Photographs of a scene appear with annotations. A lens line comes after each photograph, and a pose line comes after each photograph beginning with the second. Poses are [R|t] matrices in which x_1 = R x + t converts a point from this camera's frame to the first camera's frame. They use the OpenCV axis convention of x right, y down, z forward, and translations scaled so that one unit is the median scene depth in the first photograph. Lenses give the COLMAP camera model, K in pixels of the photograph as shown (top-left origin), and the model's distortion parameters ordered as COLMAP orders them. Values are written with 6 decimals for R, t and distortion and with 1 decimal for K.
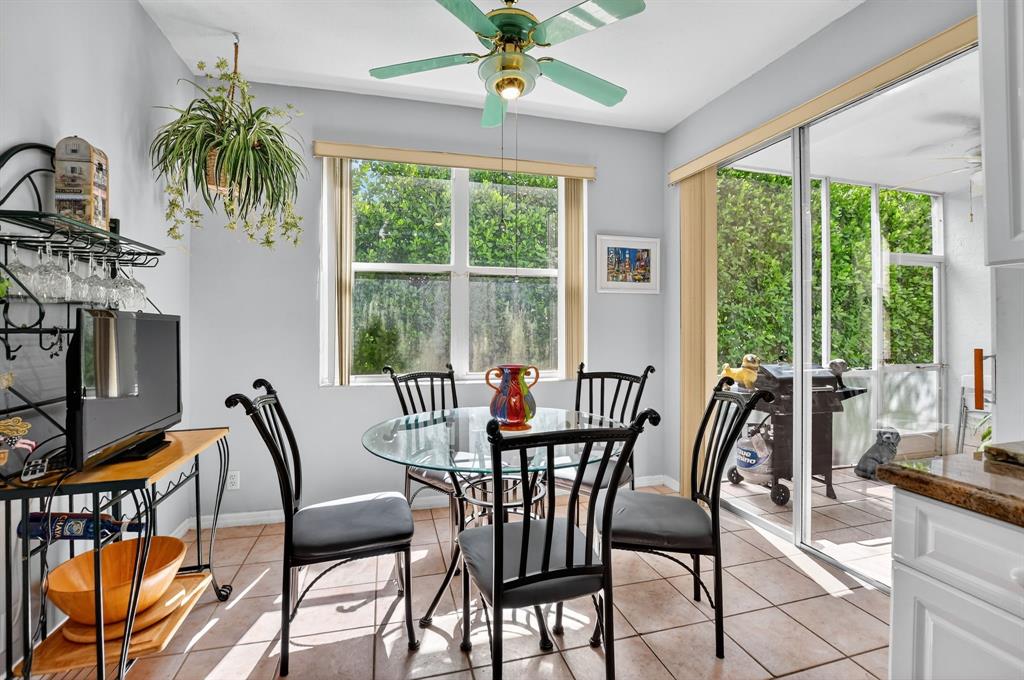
lens RADIAL K [[455.8, 0, 508.5], [0, 455.8, 329.3], [0, 0, 1]] dist [-0.031713, 0.000745]
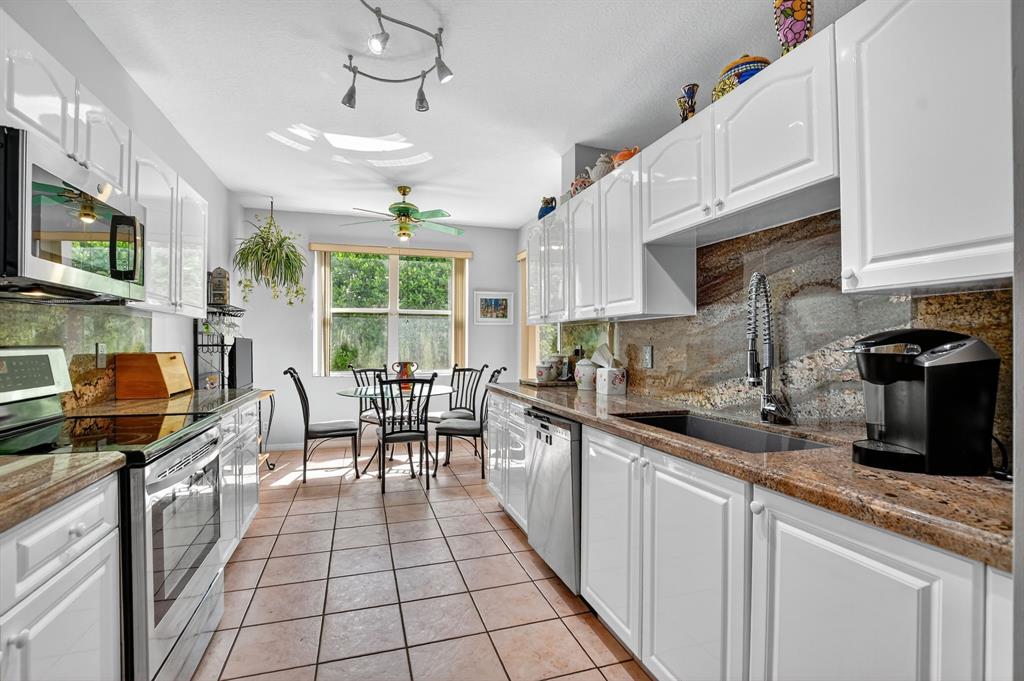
lens RADIAL K [[466.8, 0, 512.0], [0, 466.8, 340.5], [0, 0, 1]] dist [-0.036408, 0.008232]
pose [[0.998642, -0.000437, 0.052105, 0.287133], [0.001102, 0.999918, -0.012723, 0.004098], [-0.052095, 0.012763, 0.998561, -0.908294]]
